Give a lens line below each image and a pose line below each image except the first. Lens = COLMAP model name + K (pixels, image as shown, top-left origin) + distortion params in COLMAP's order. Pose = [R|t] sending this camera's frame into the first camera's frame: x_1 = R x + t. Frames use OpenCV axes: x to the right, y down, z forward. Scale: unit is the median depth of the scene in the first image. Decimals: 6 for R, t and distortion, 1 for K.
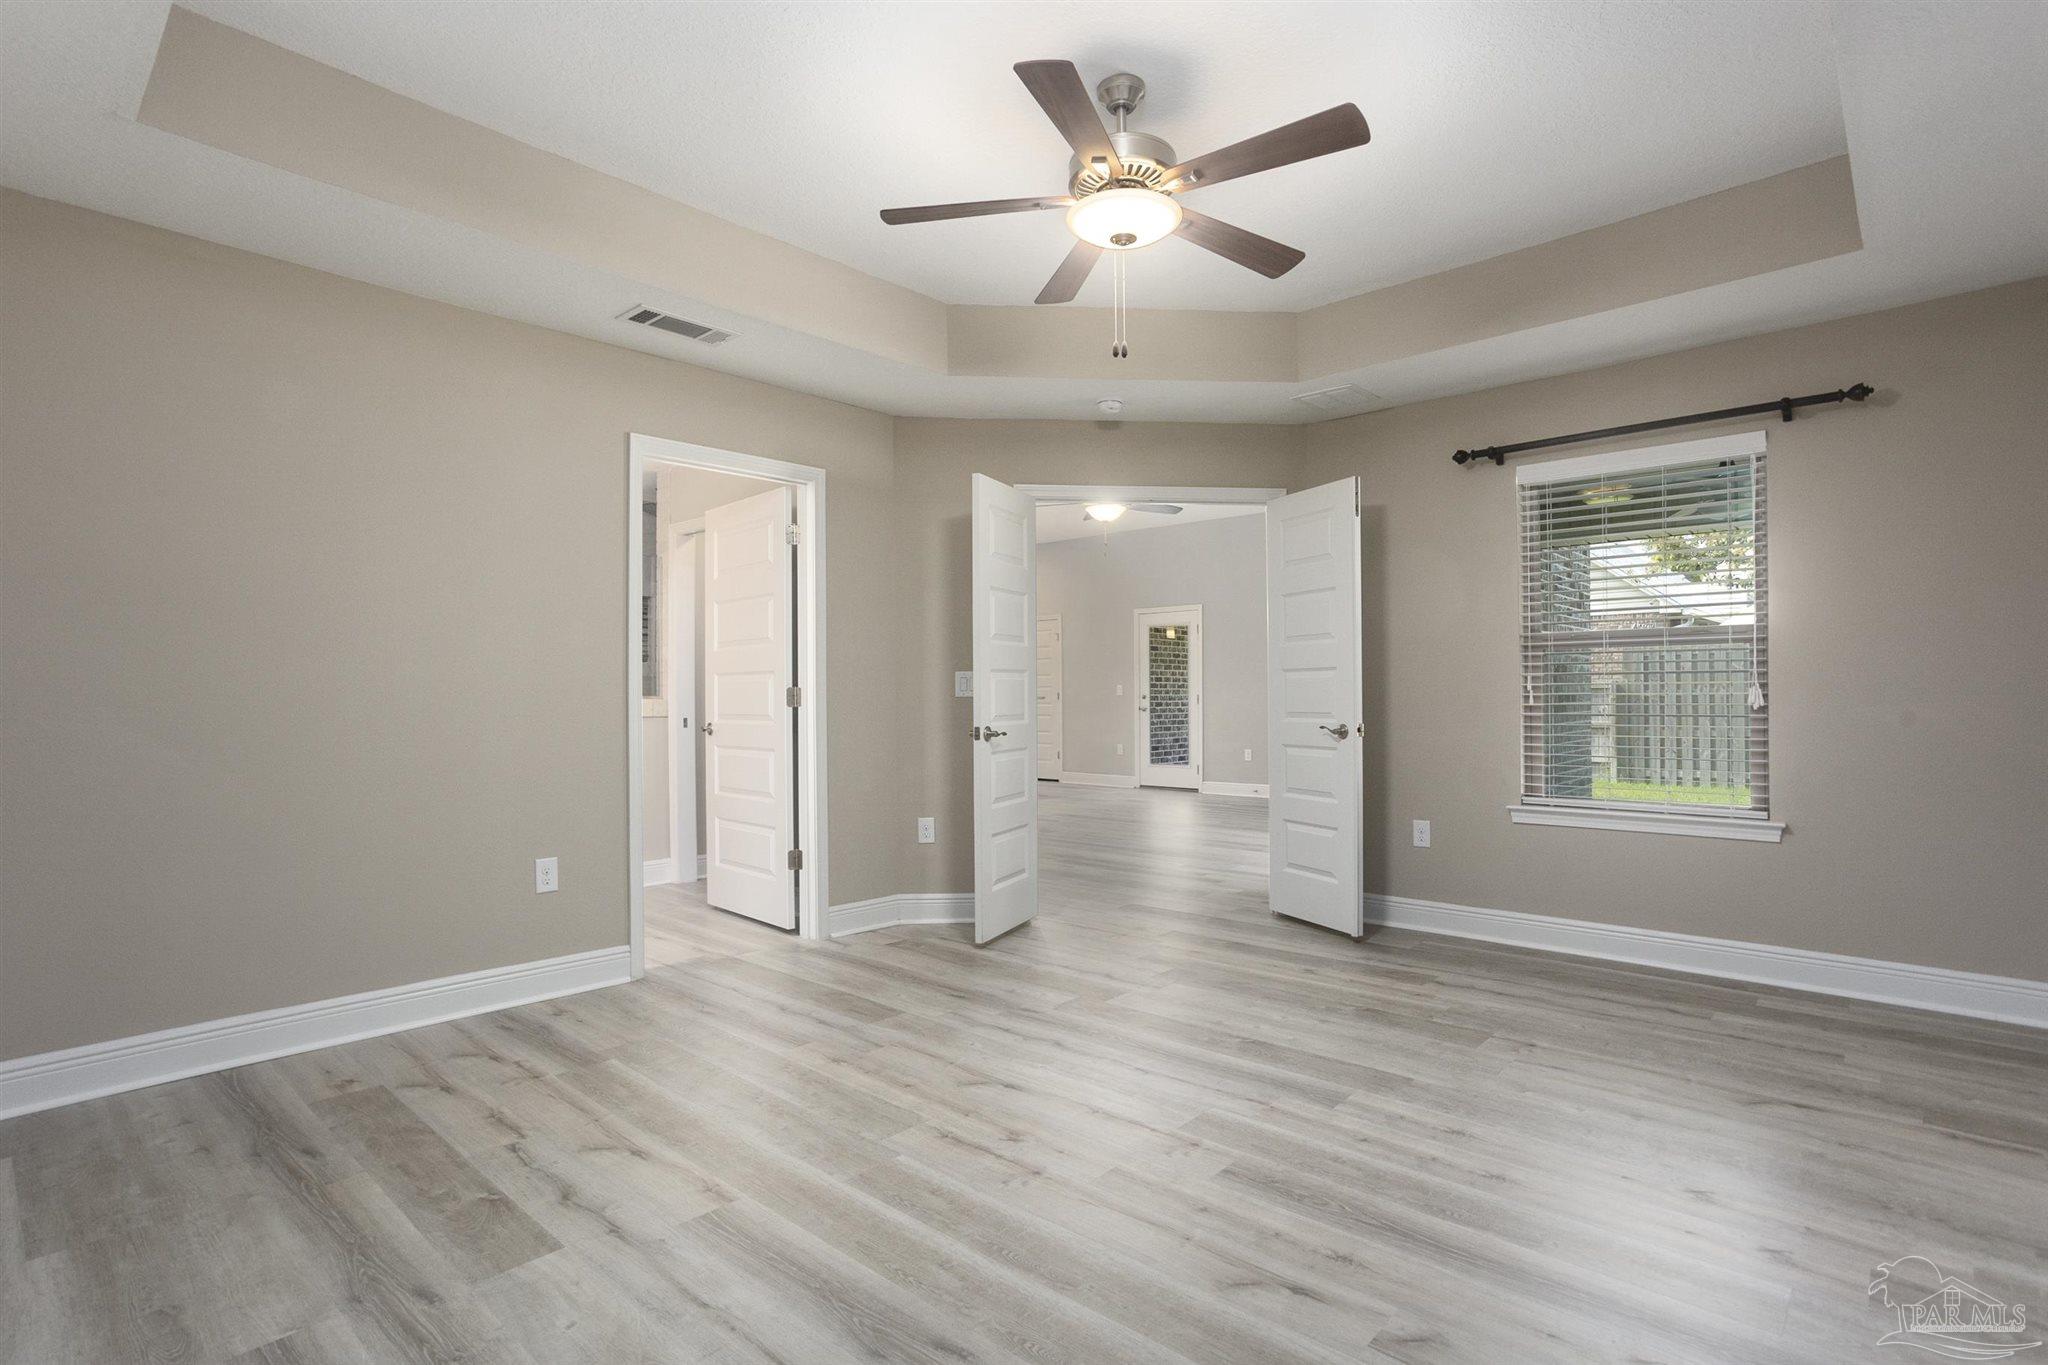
lens RADIAL K [[996.7, 0, 1016.1], [0, 996.7, 680.1], [0, 0, 1]] dist [-0.039878, 0.017908]
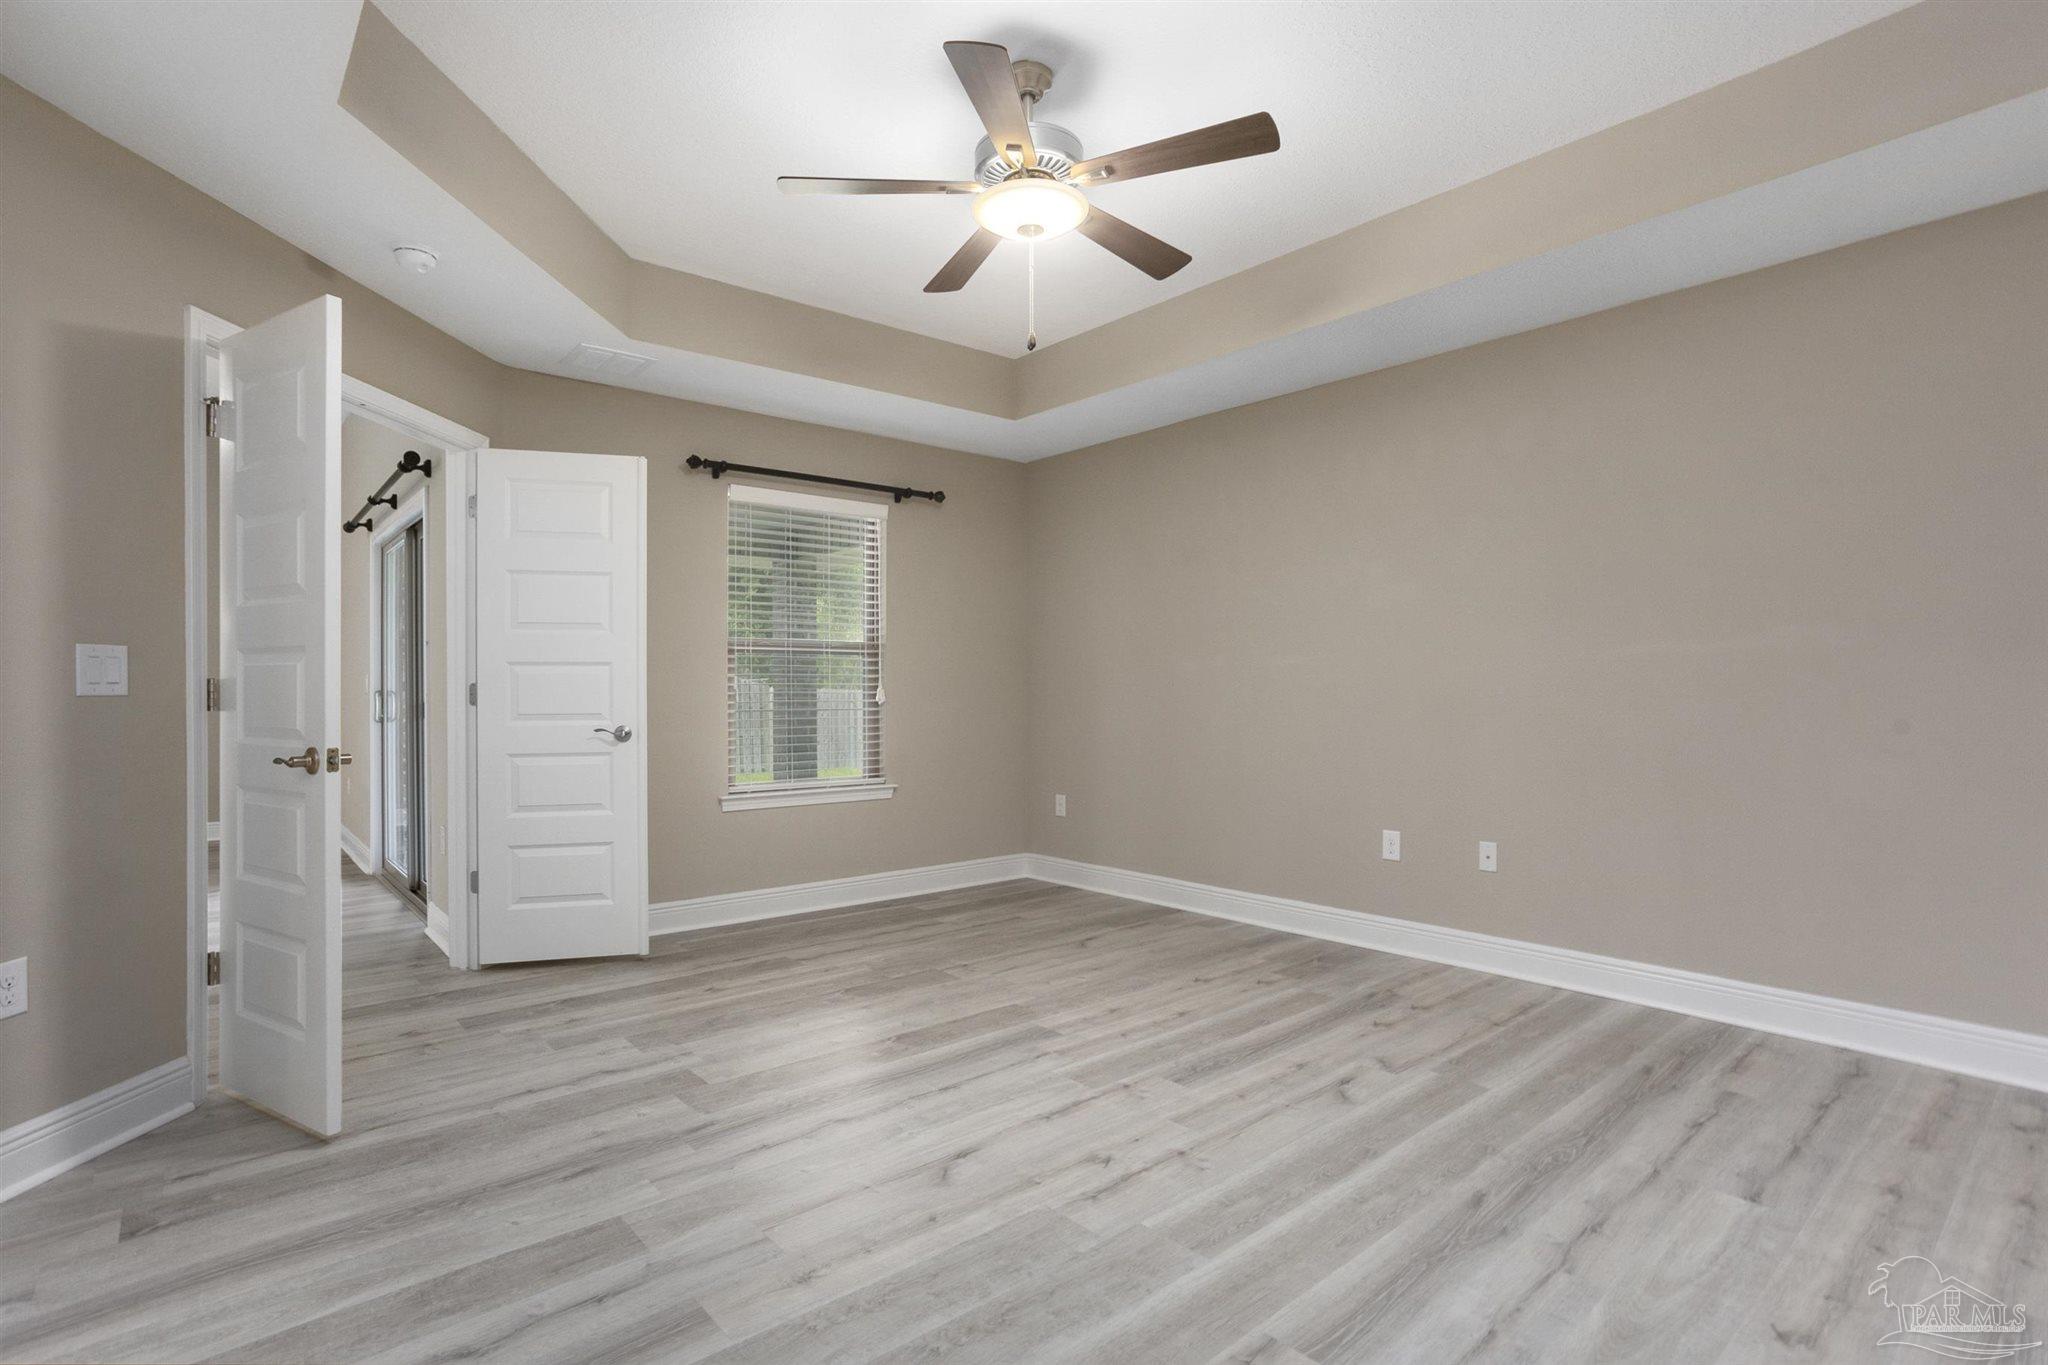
lens RADIAL K [[996.7, 0, 1017.7], [0, 996.7, 686.4], [0, 0, 1]] dist [-0.039878, 0.017908]
pose [[0.121428, 0.010488, 0.992545, -0.705050], [-0.012390, 0.999882, -0.009049, 0.016553], [-0.992523, -0.011199, 0.121543, 0.721386]]
